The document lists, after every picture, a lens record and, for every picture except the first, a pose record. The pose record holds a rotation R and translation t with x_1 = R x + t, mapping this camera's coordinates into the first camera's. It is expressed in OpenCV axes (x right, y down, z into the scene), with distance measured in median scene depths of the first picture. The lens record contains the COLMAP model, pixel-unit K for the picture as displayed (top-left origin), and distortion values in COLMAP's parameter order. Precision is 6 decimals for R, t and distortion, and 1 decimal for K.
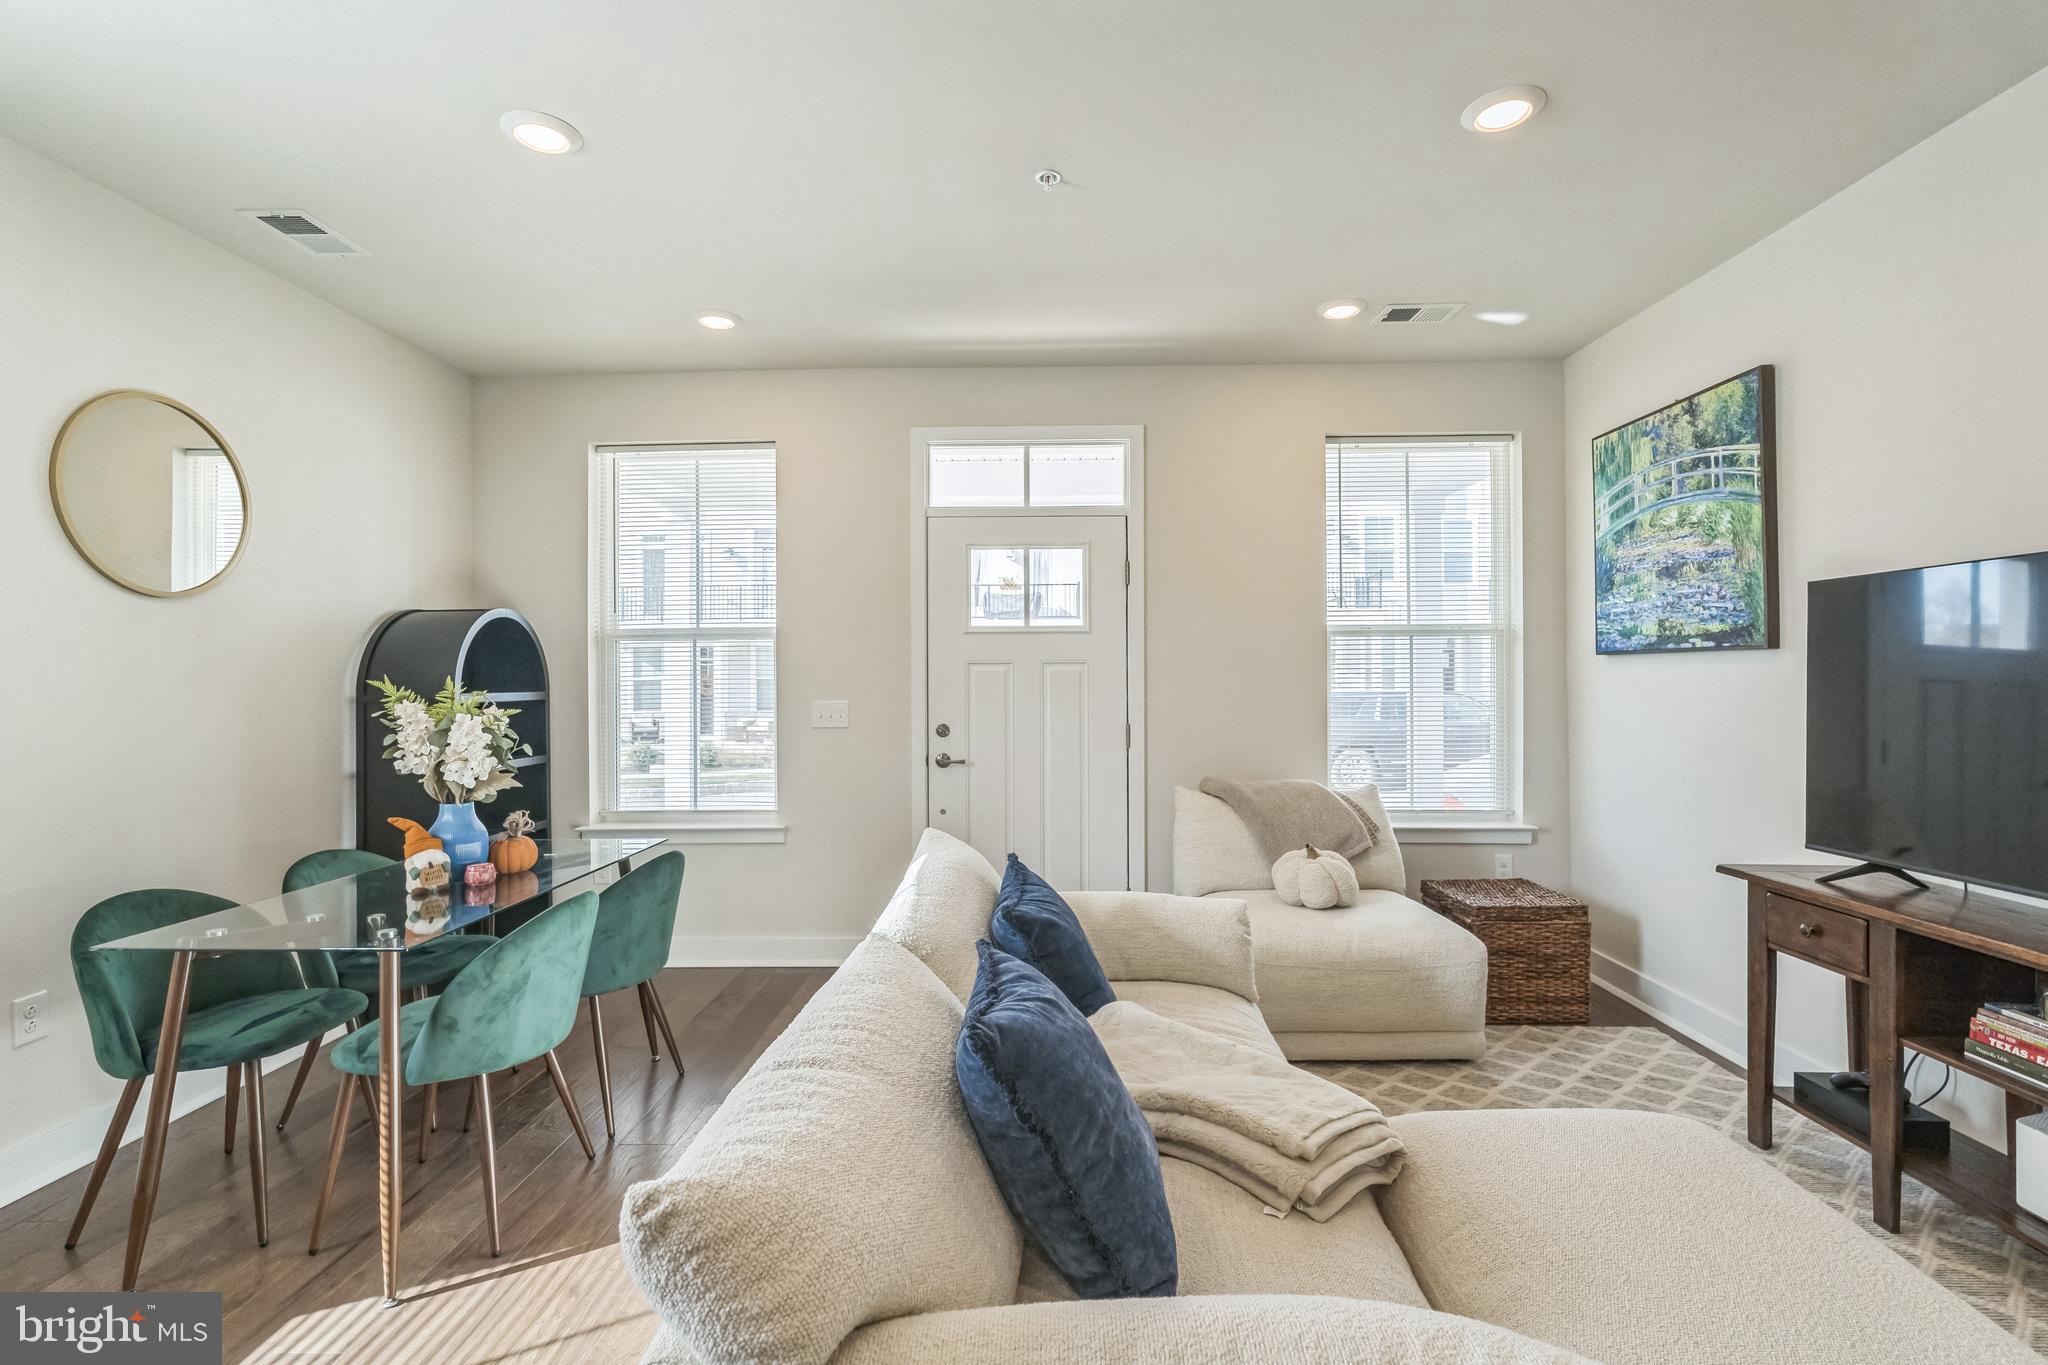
lens RADIAL K [[916.1, 0, 1024.8], [0, 916.1, 669.2], [0, 0, 1]] dist [-0.000553, 0.000935]
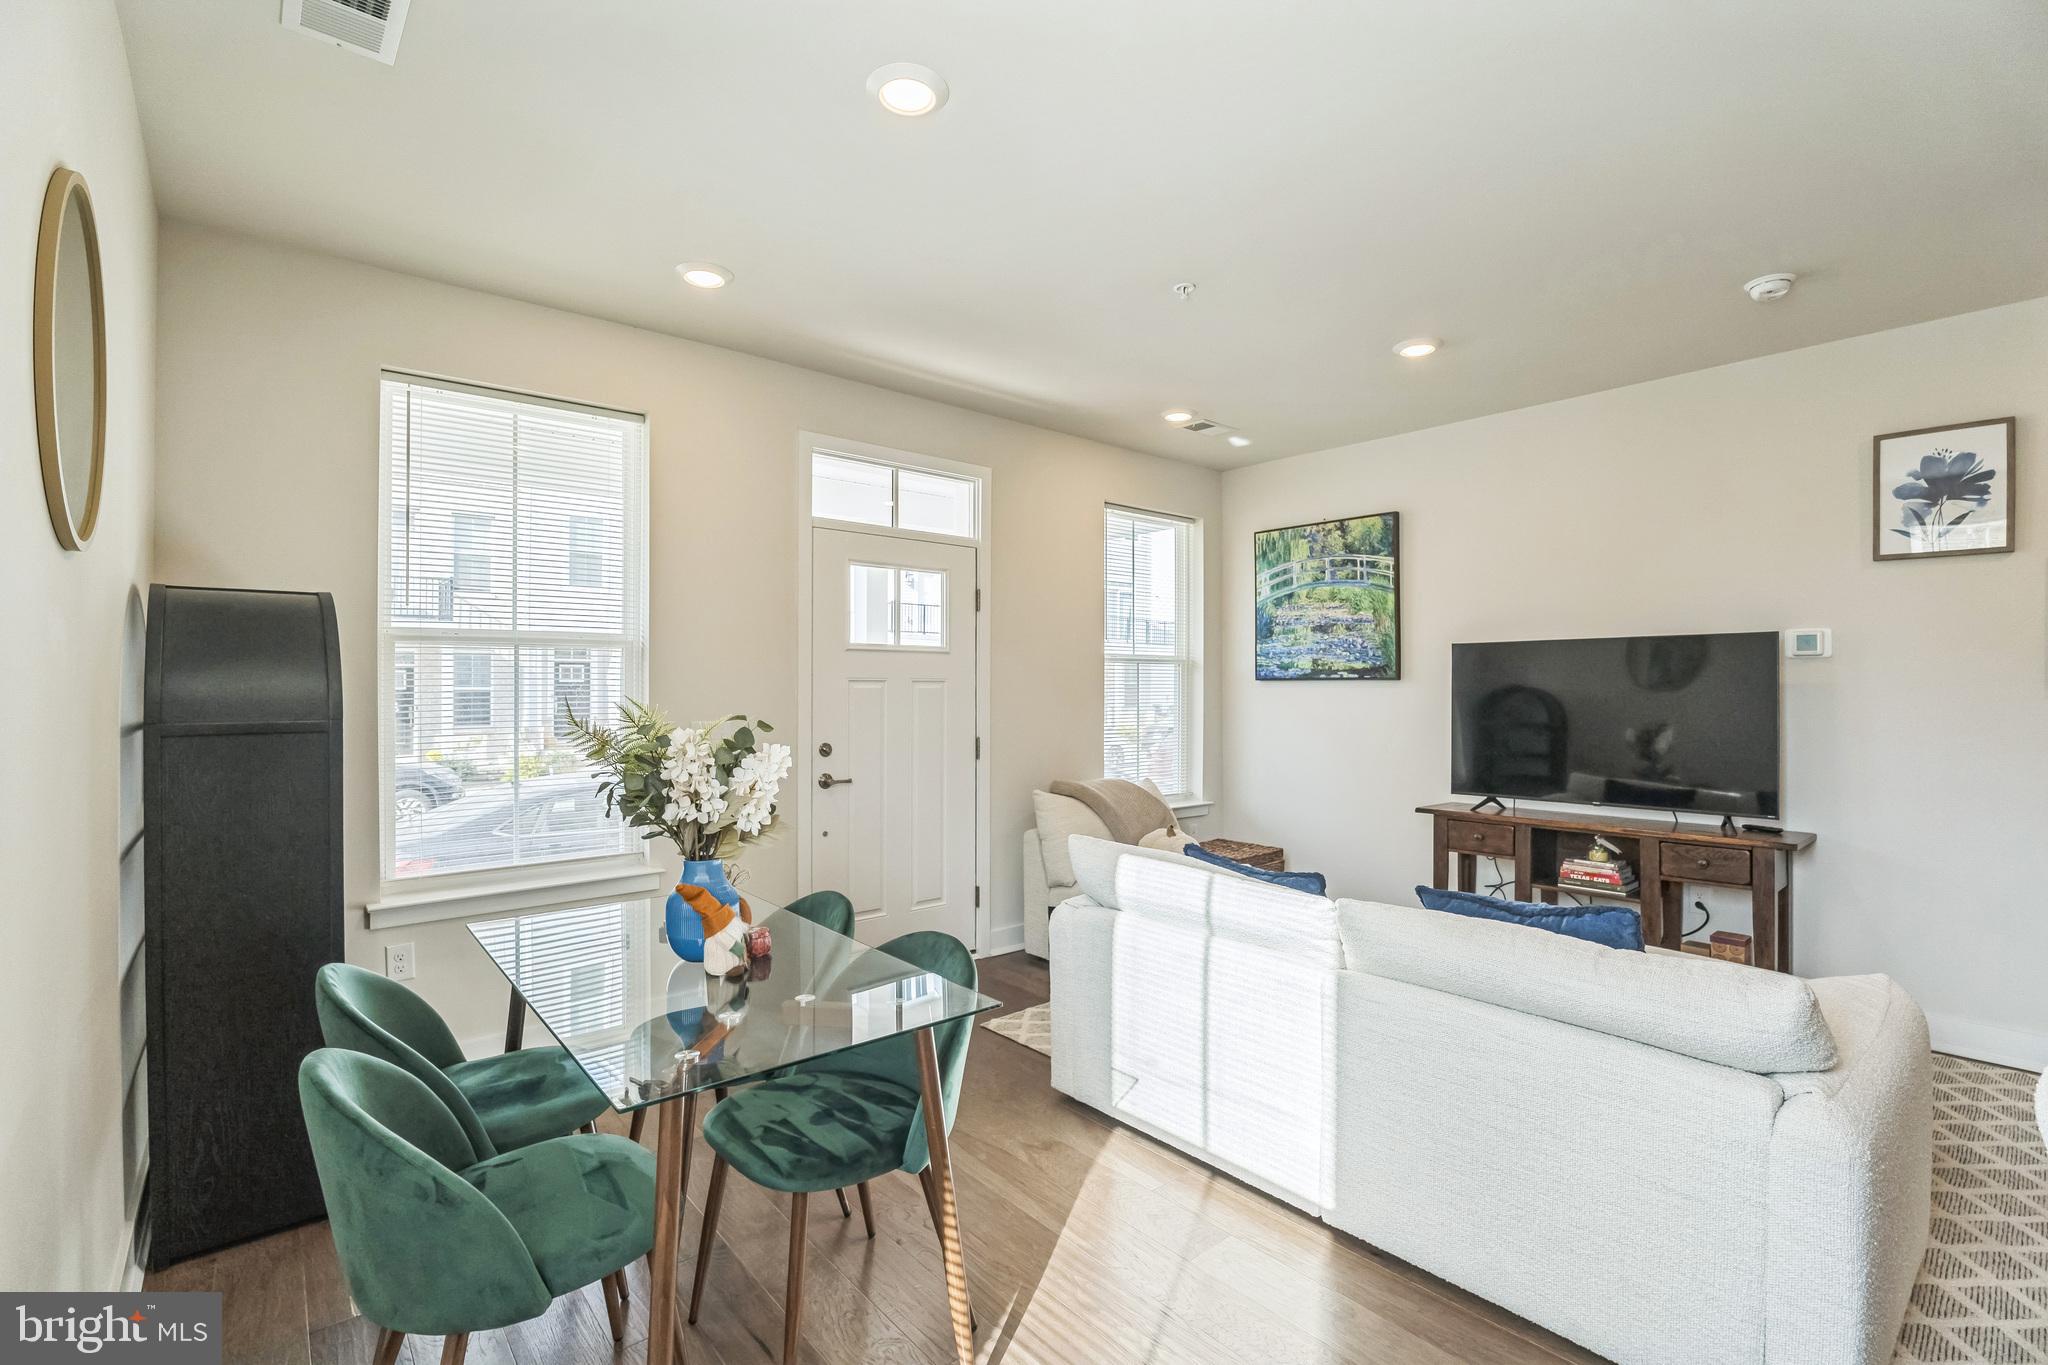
lens RADIAL K [[928.3, 0, 1025.3], [0, 928.3, 679.5], [0, 0, 1]] dist [-0.009822, 0.000068]
pose [[0.742629, 0.012395, 0.669588, -0.712491], [-0.010745, 0.999921, -0.006593, -0.003711], [-0.669617, -0.002298, 0.742703, 0.161719]]
